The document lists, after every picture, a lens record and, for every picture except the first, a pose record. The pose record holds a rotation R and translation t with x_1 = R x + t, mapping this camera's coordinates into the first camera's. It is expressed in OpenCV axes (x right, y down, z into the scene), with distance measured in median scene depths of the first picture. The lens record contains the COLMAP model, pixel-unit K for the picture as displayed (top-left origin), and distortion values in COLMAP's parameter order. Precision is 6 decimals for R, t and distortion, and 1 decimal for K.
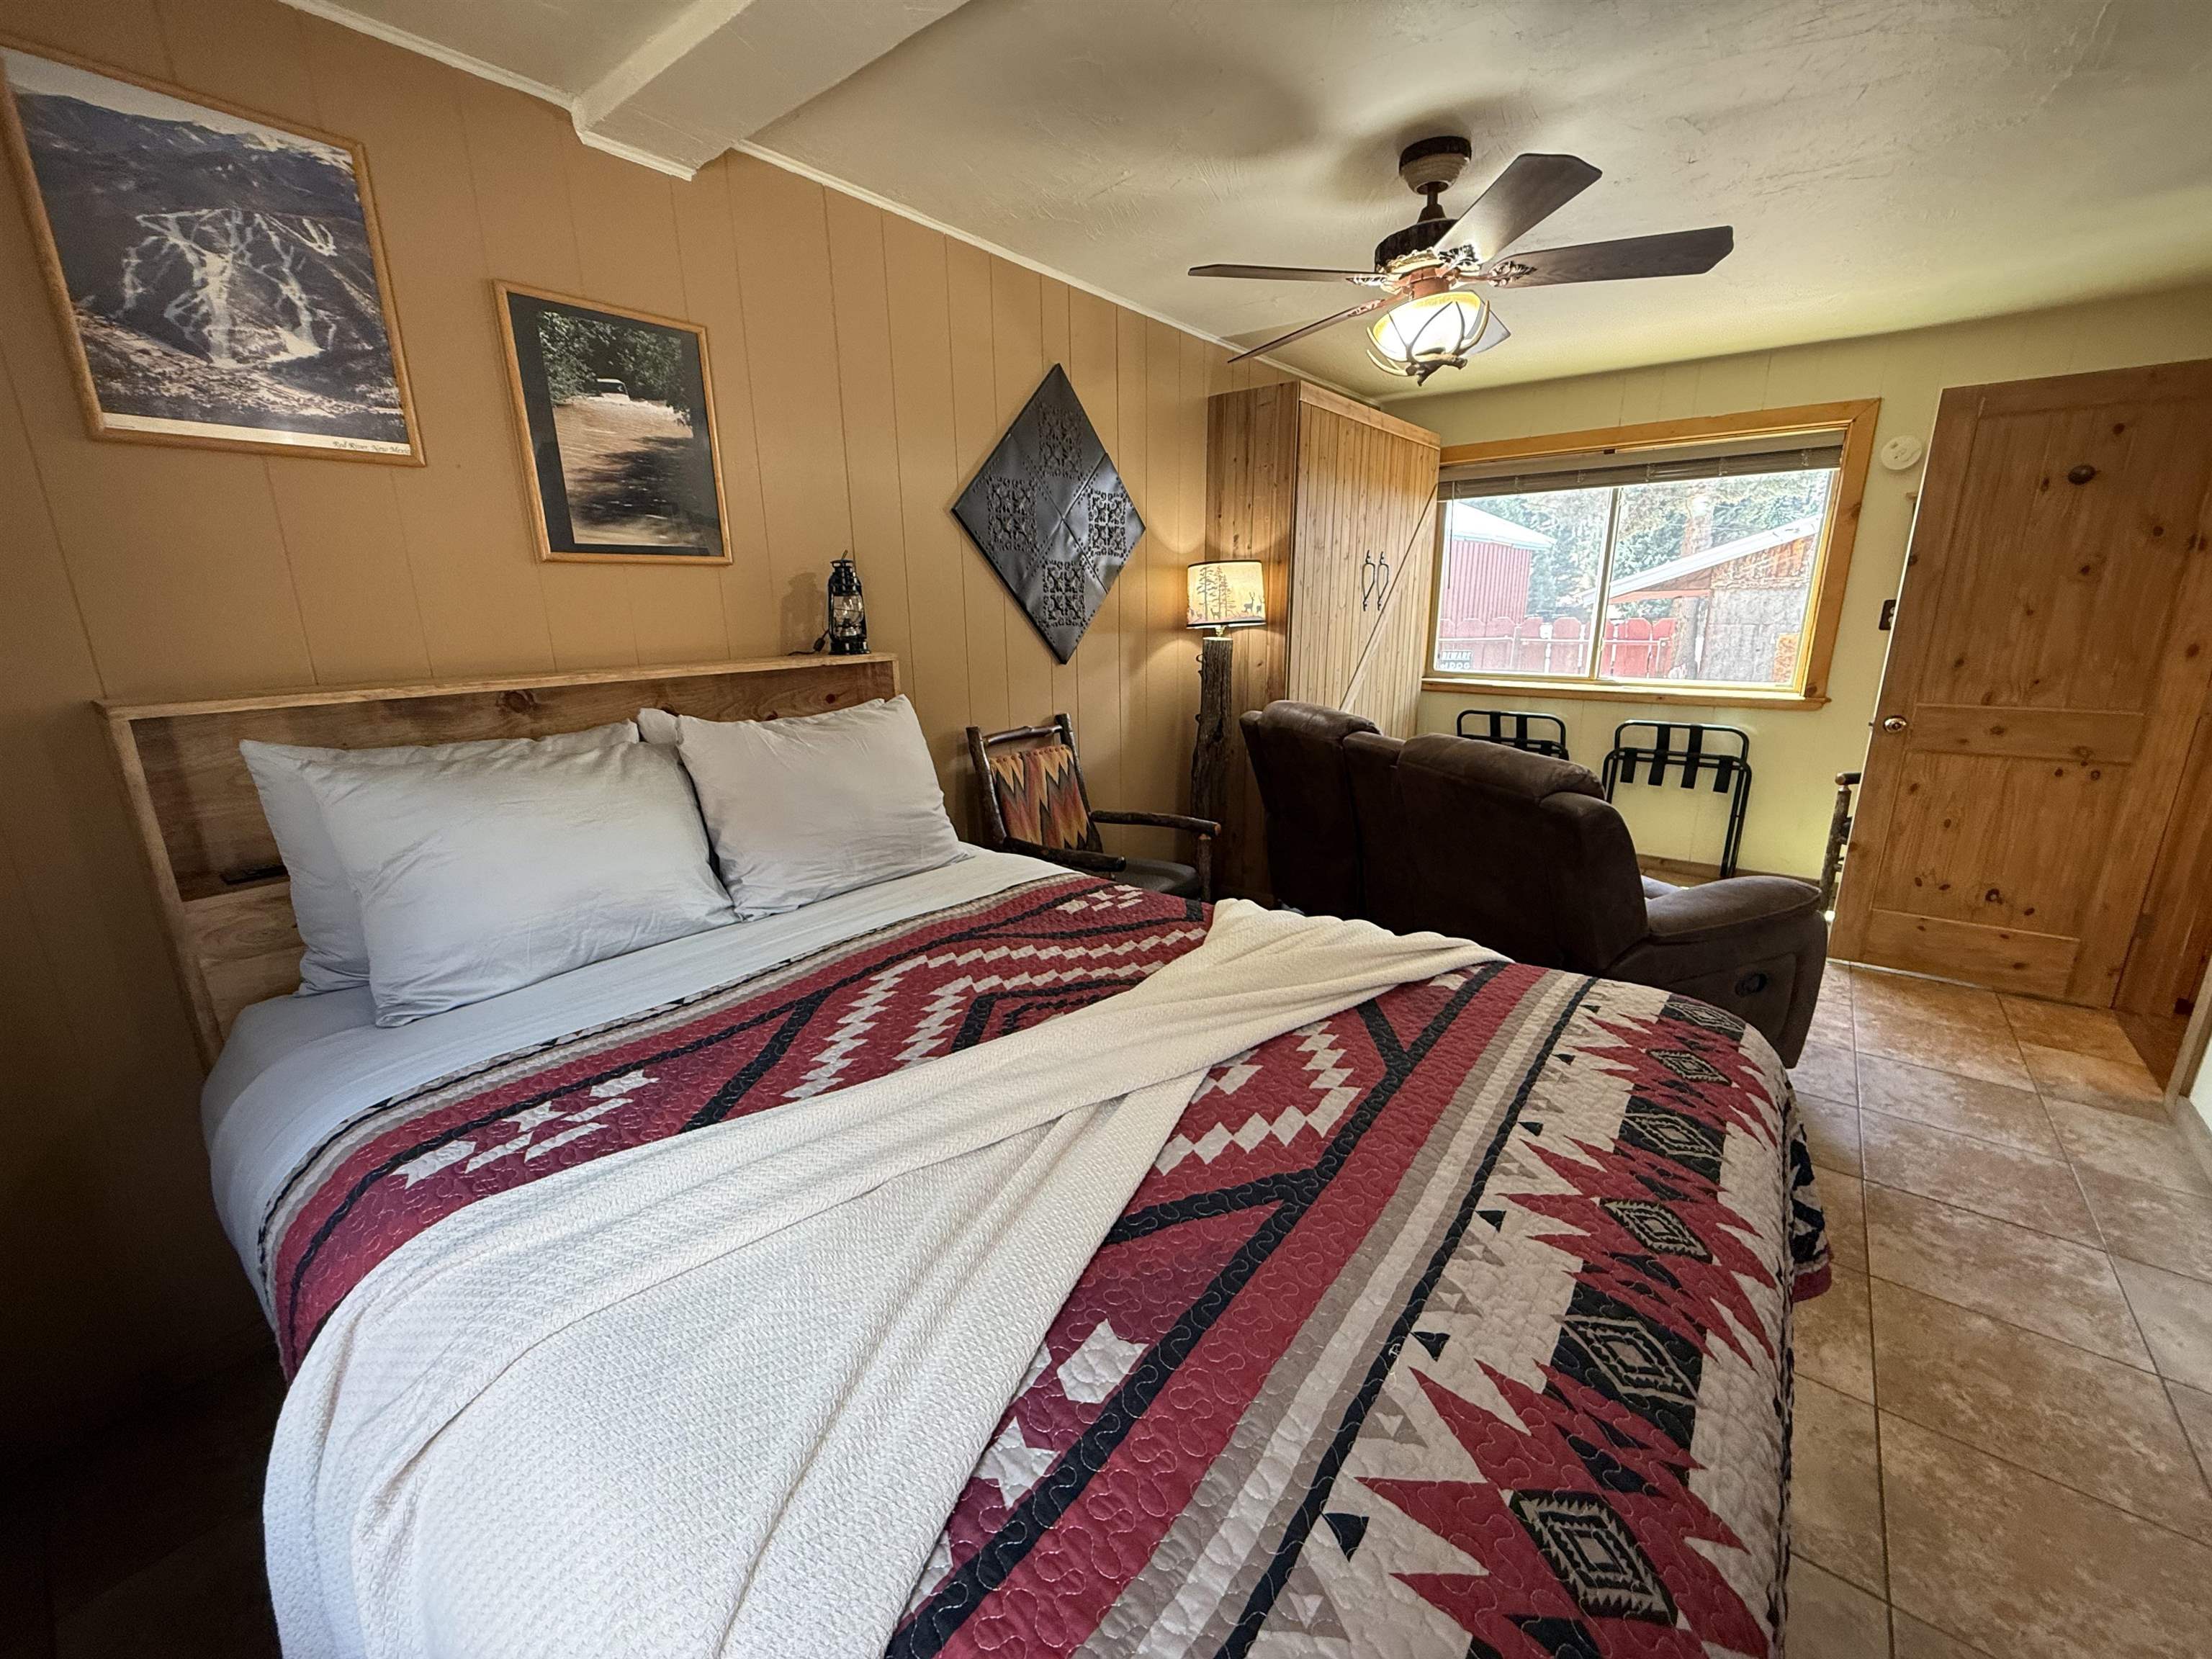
lens RADIAL K [[881.9, 0, 1100.1], [0, 881.9, 829.3], [0, 0, 1]] dist [0.001259, -0.000703]
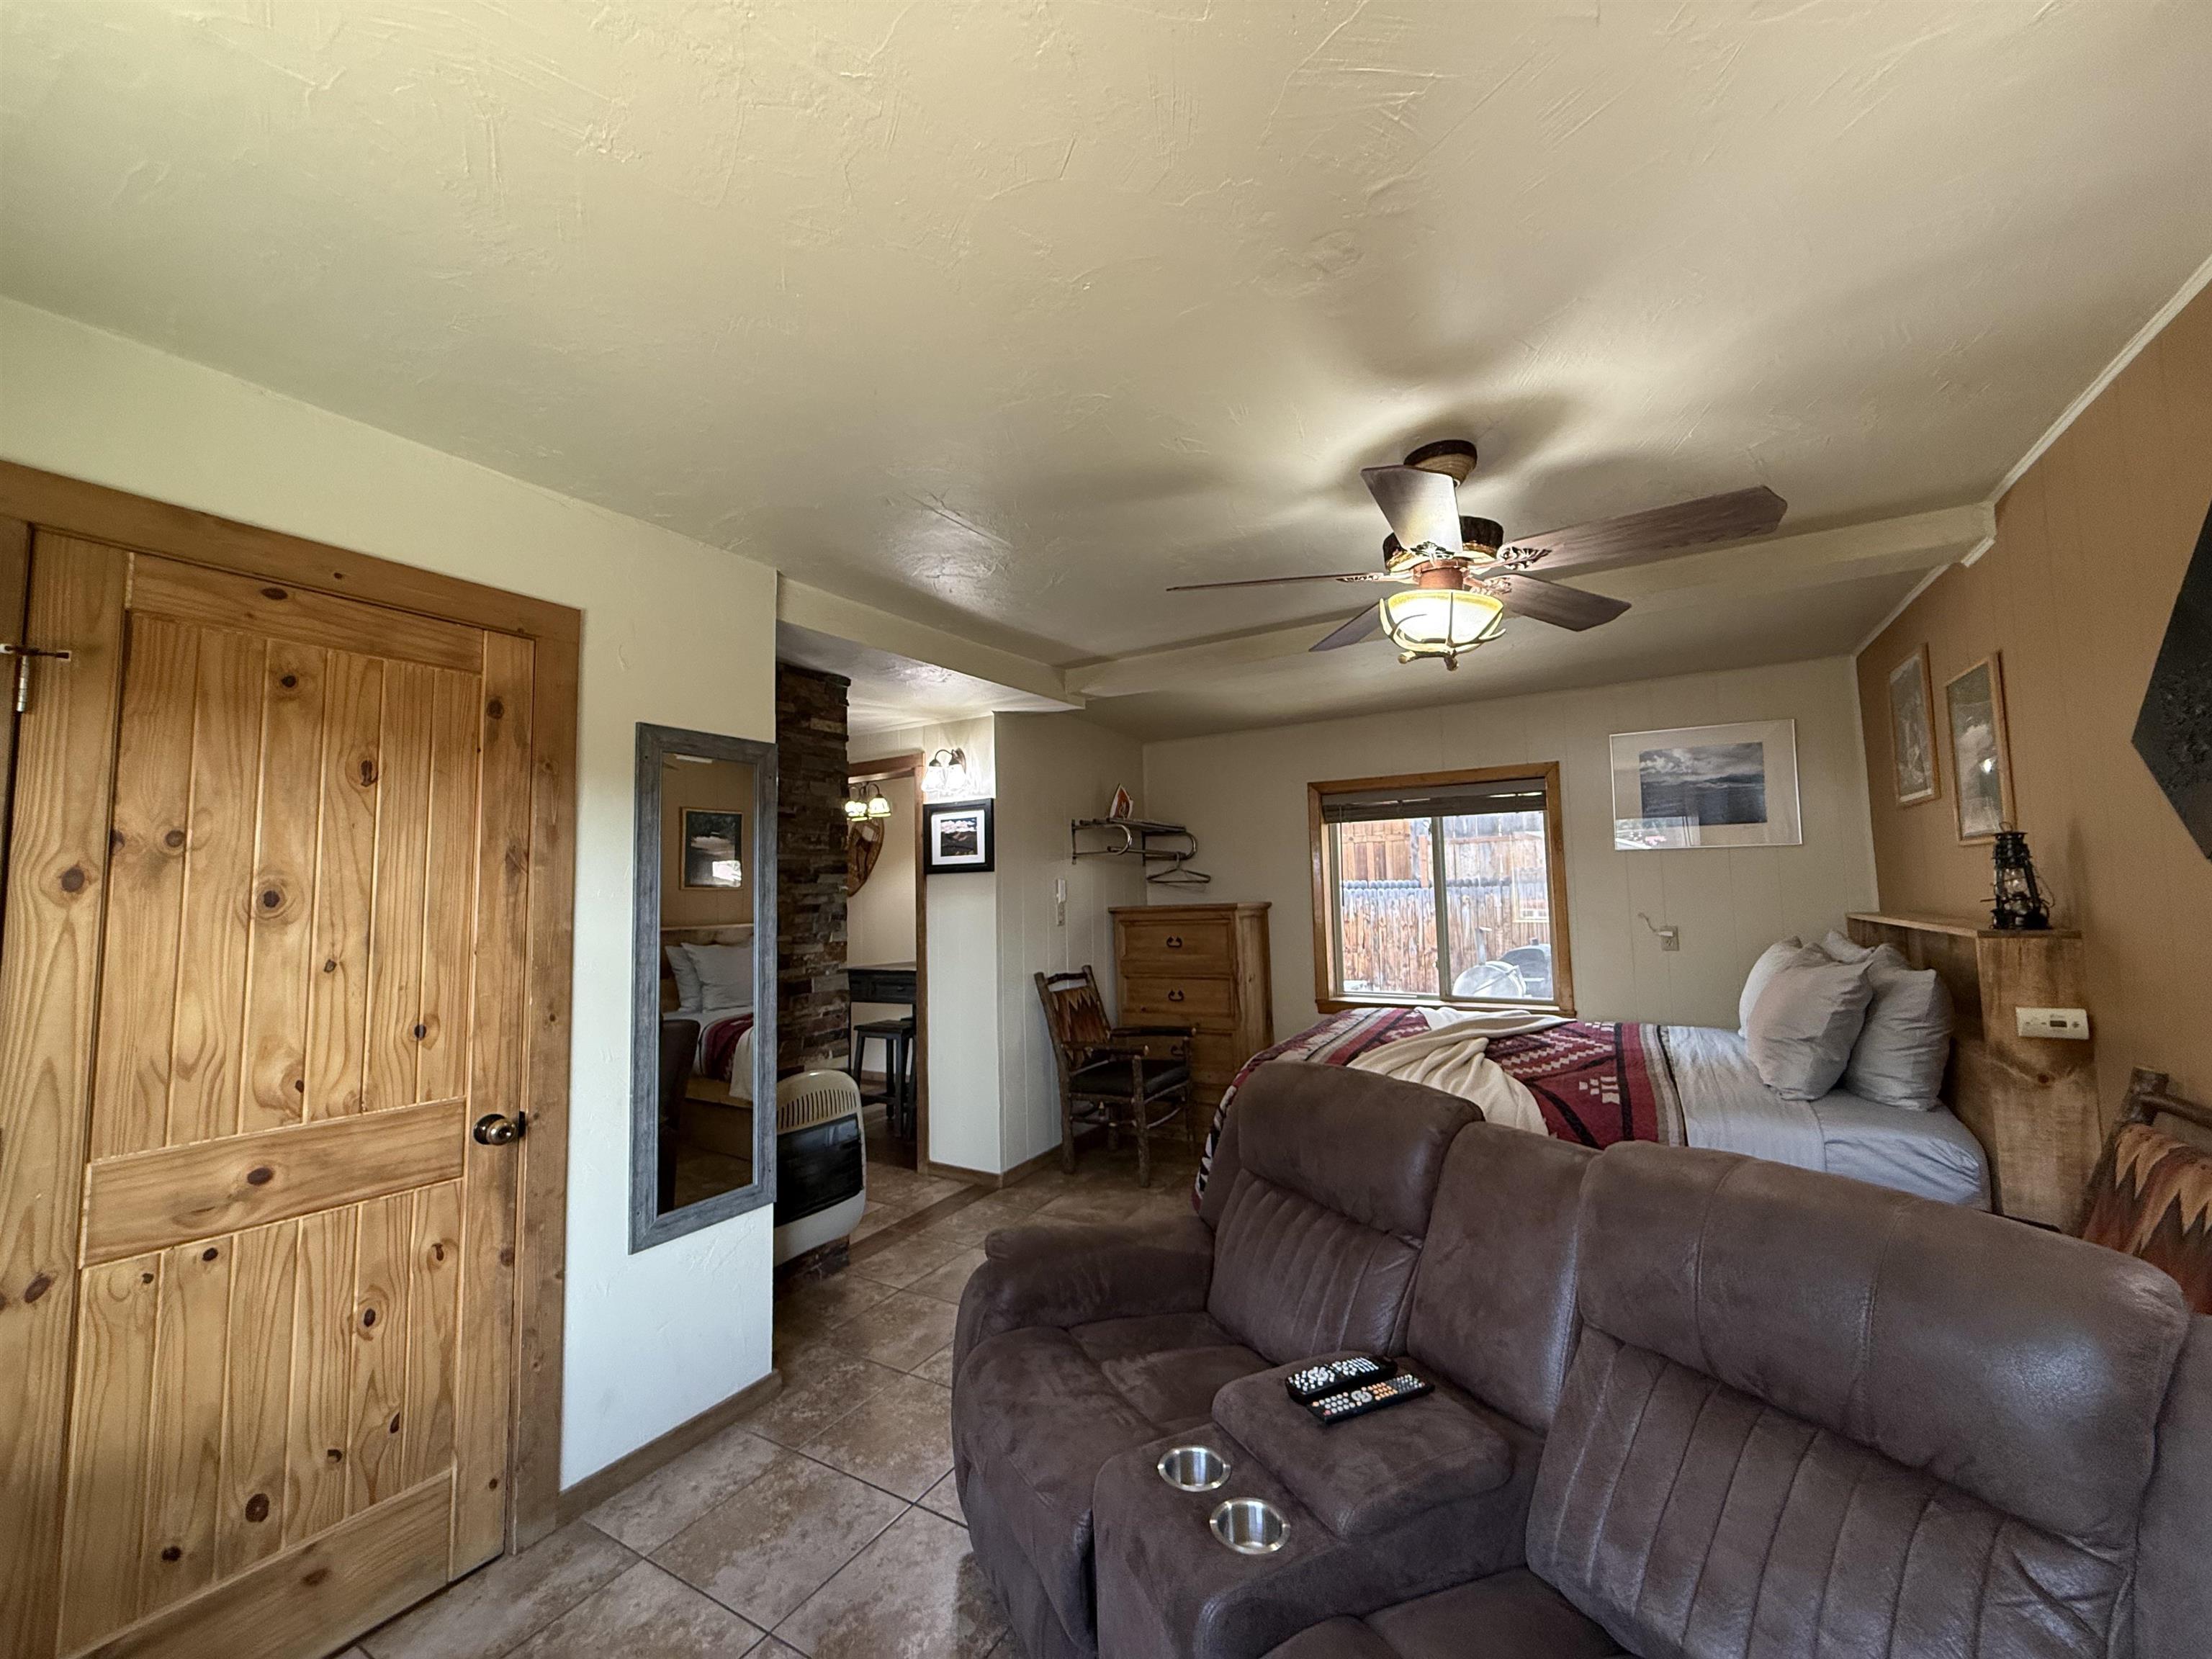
lens RADIAL K [[881.9, 0, 1100.1], [0, 881.9, 829.3], [0, 0, 1]] dist [0.001259, -0.000703]
pose [[-0.990087, 0.025392, -0.138144, 1.253614], [-0.000160, 0.983320, 0.181885, -0.735554], [0.140458, 0.180104, -0.973568, 2.741962]]
